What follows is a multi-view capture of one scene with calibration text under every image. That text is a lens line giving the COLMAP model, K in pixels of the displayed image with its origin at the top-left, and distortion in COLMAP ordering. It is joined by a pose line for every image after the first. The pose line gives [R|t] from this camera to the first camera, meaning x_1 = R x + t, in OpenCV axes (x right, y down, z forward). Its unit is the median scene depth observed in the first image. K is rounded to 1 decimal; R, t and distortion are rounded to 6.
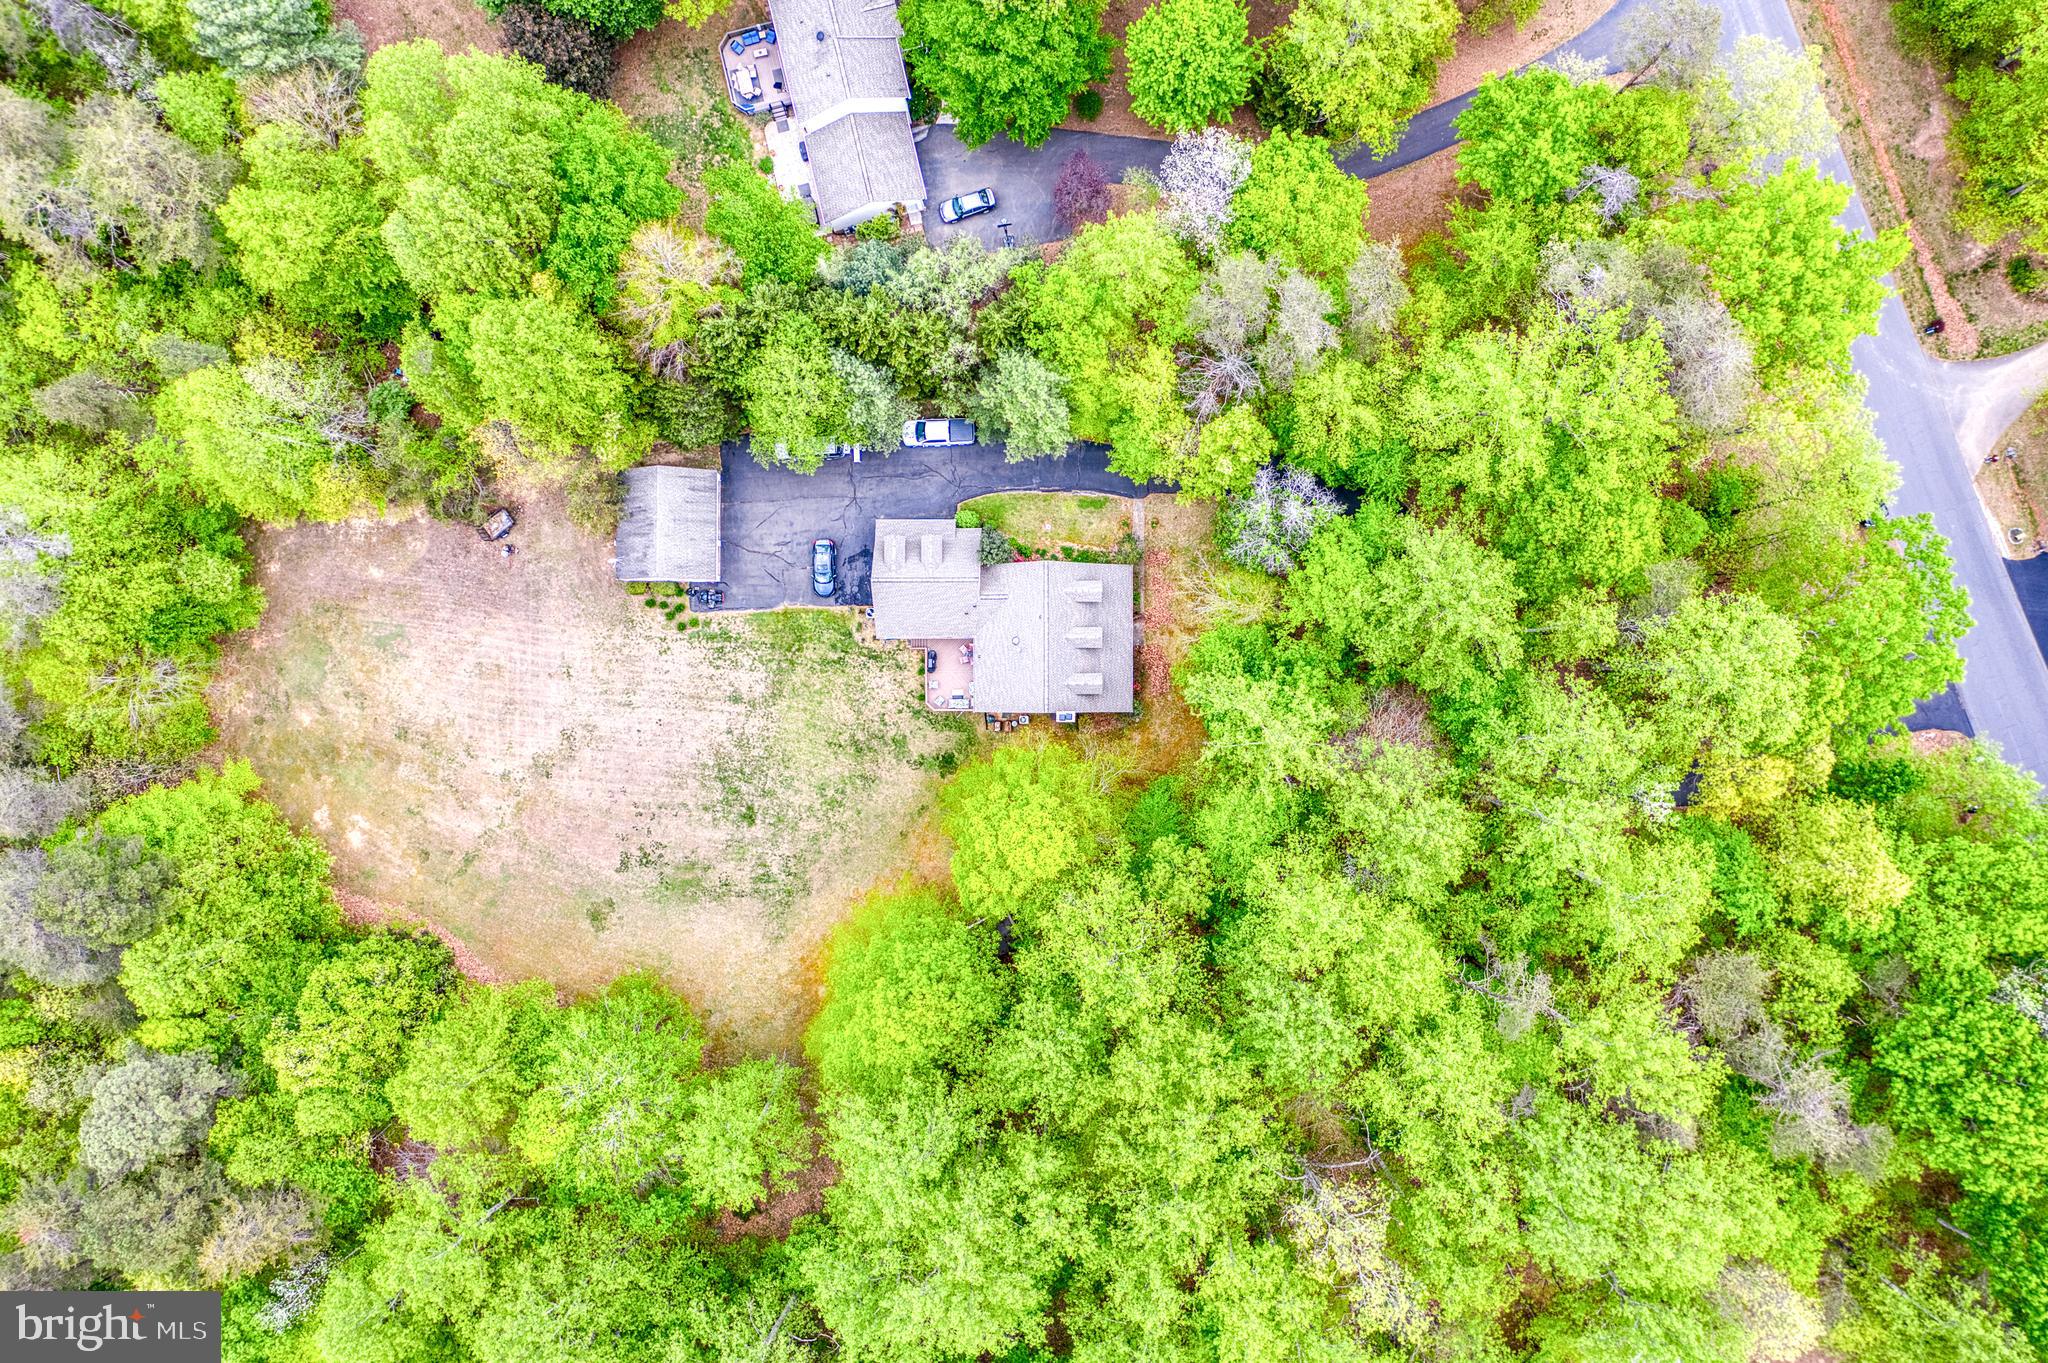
lens RADIAL K [[1535.1, 0, 1023.9], [0, 1535.1, 683.0], [0, 0, 1]] dist [0.033006, 0.020282]
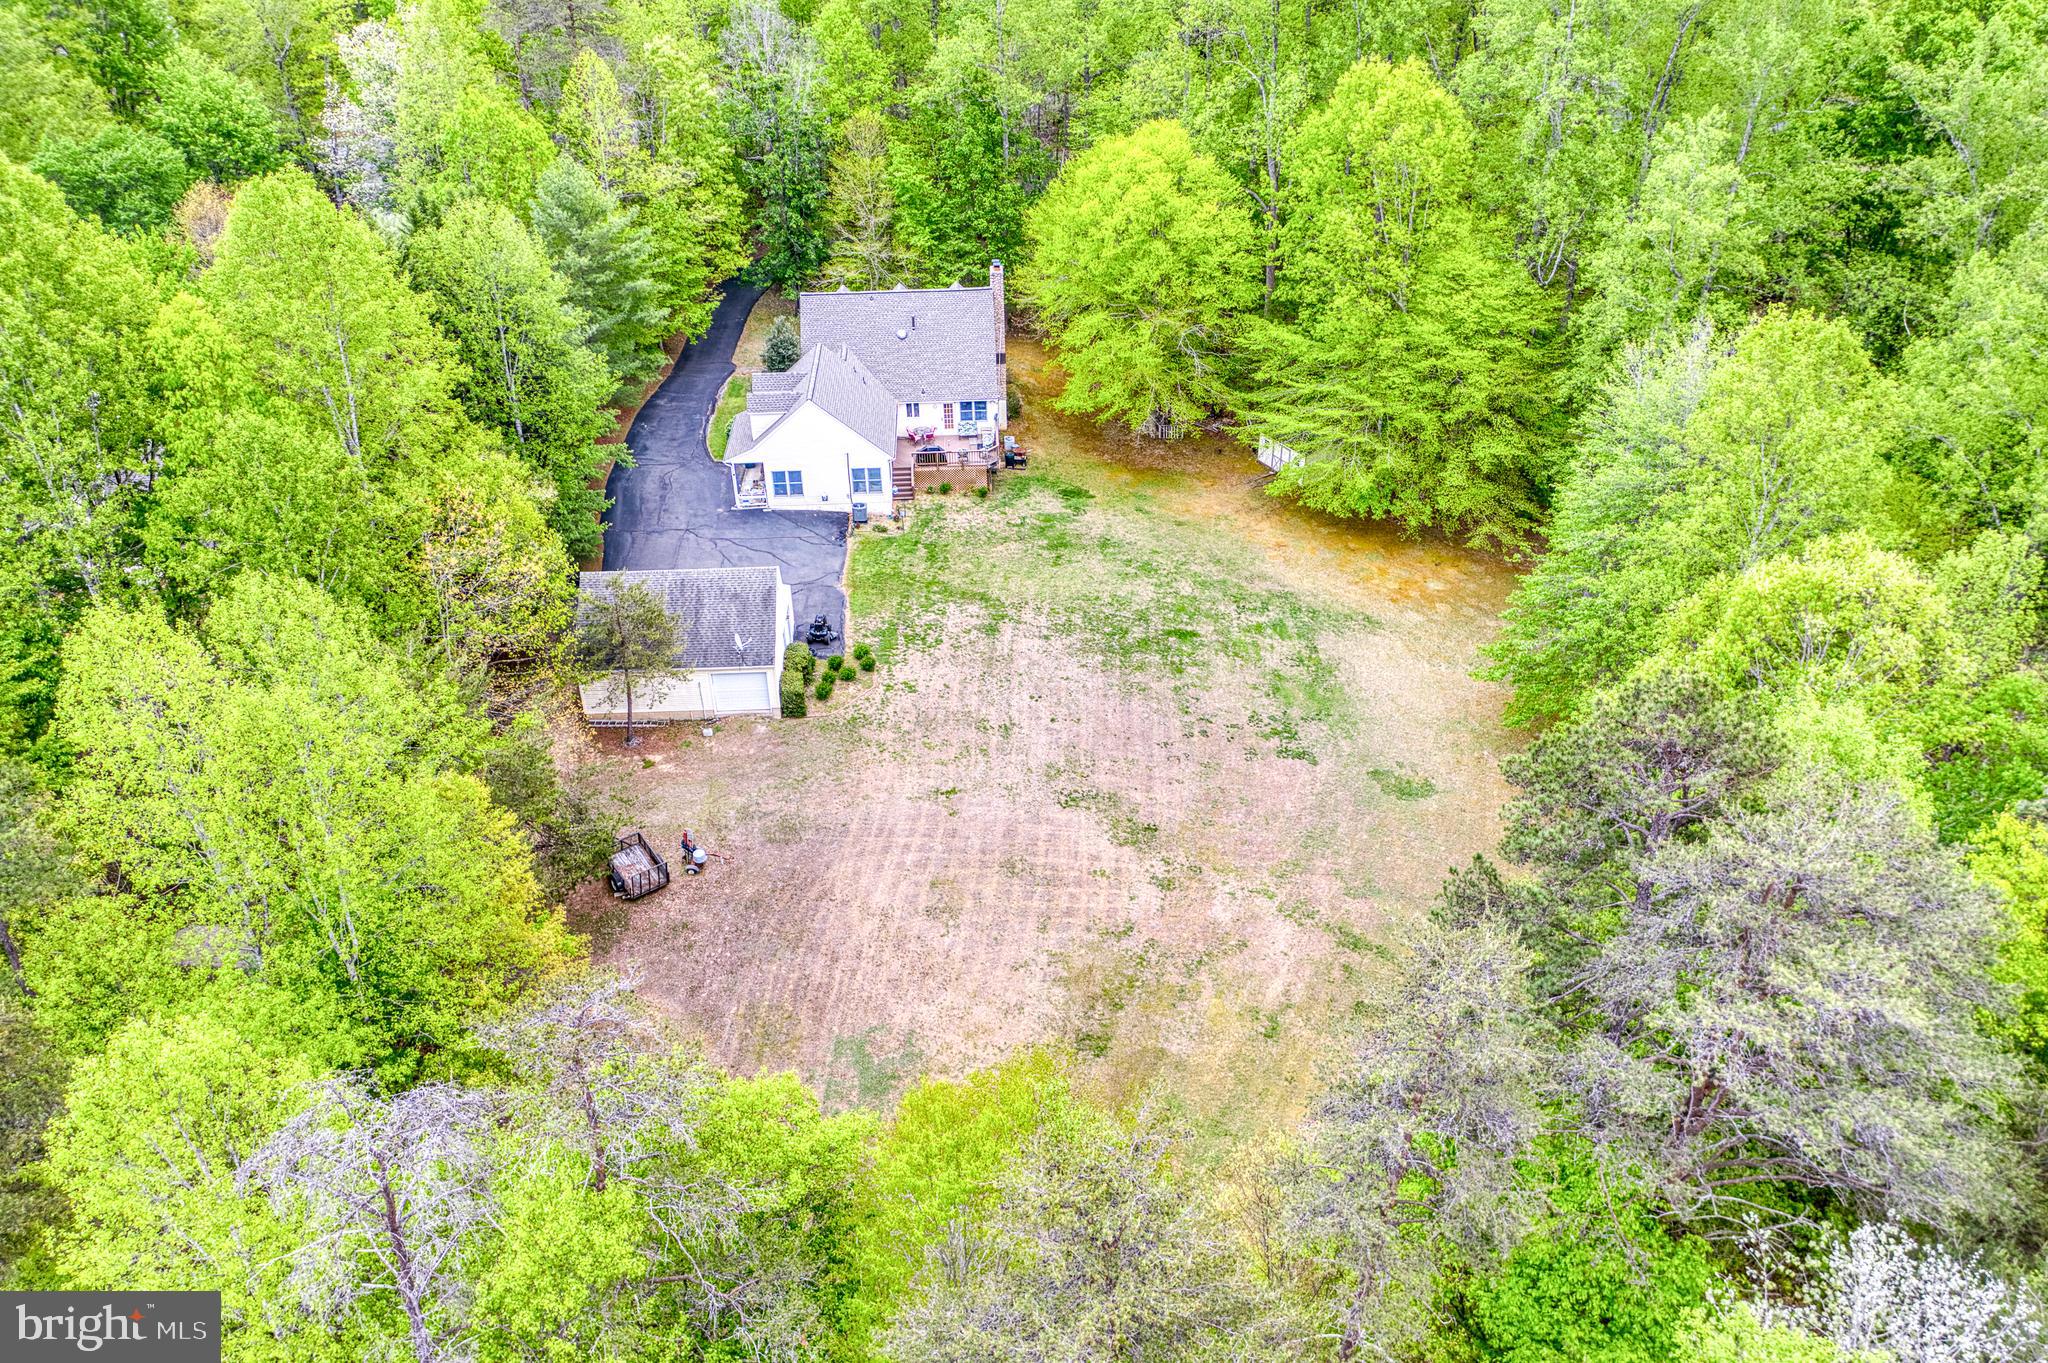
lens RADIAL K [[1535.1, 0, 1018.4], [0, 1535.1, 664.7], [0, 0, 1]] dist [0.033006, 0.020282]
pose [[-0.038457, -0.517625, 0.854743, -0.721538], [0.999250, -0.023708, 0.030601, 0.002255], [0.004425, 0.855279, 0.518149, 0.705828]]
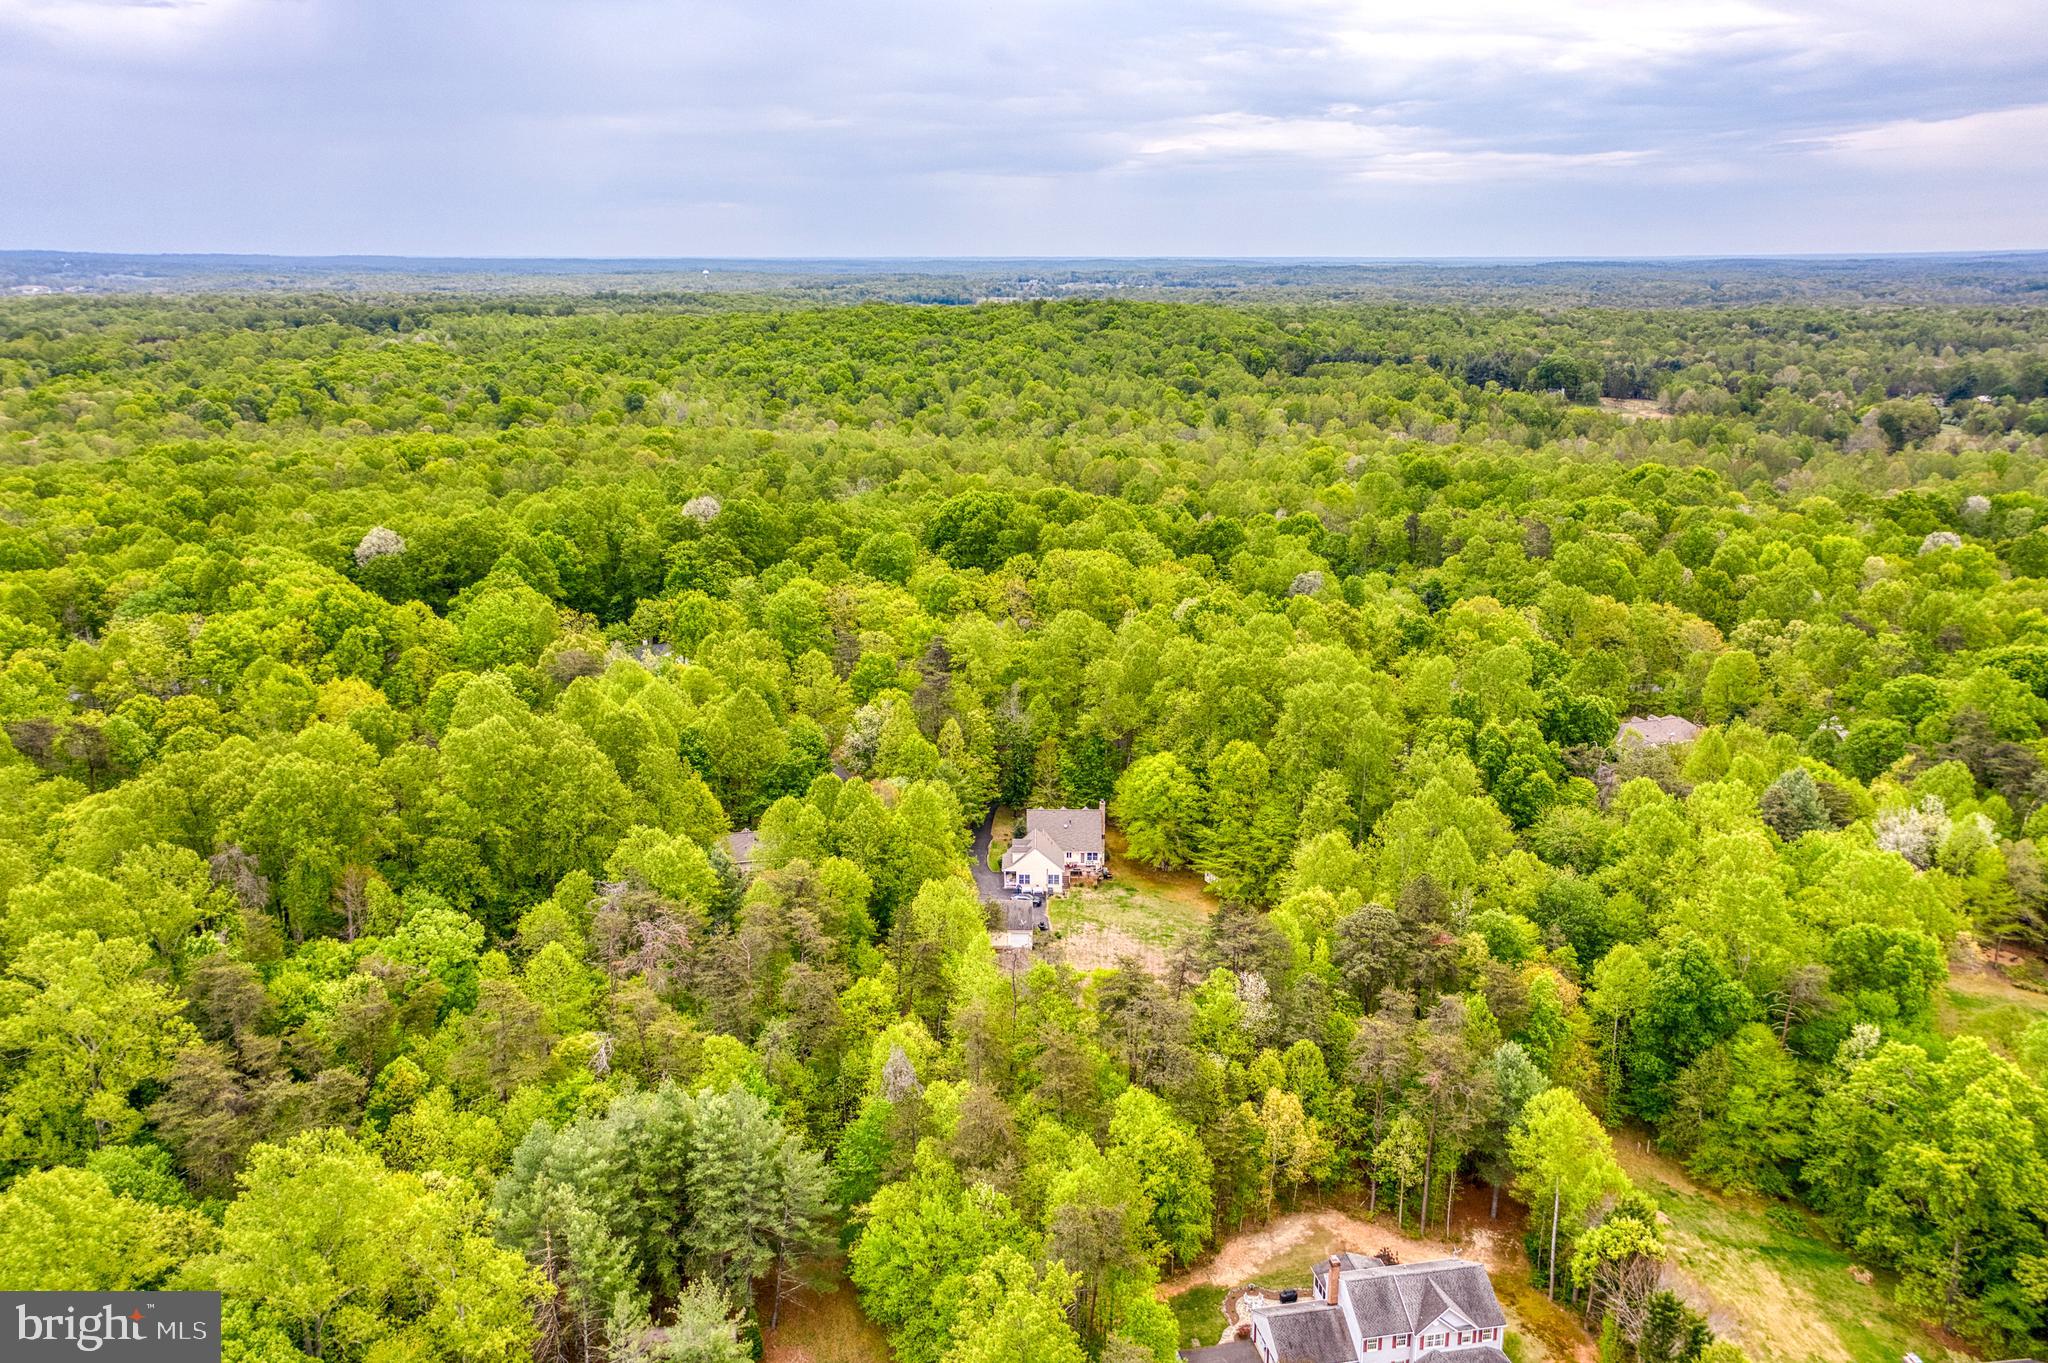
lens RADIAL K [[1535.1, 0, 1024.8], [0, 1535.1, 673.1], [0, 0, 1]] dist [0.033006, 0.020282]
pose [[0.011117, -0.238186, 0.971156, -1.821328], [0.999826, 0.017207, -0.007225, -0.067549], [-0.014990, 0.971067, 0.238335, 0.311173]]
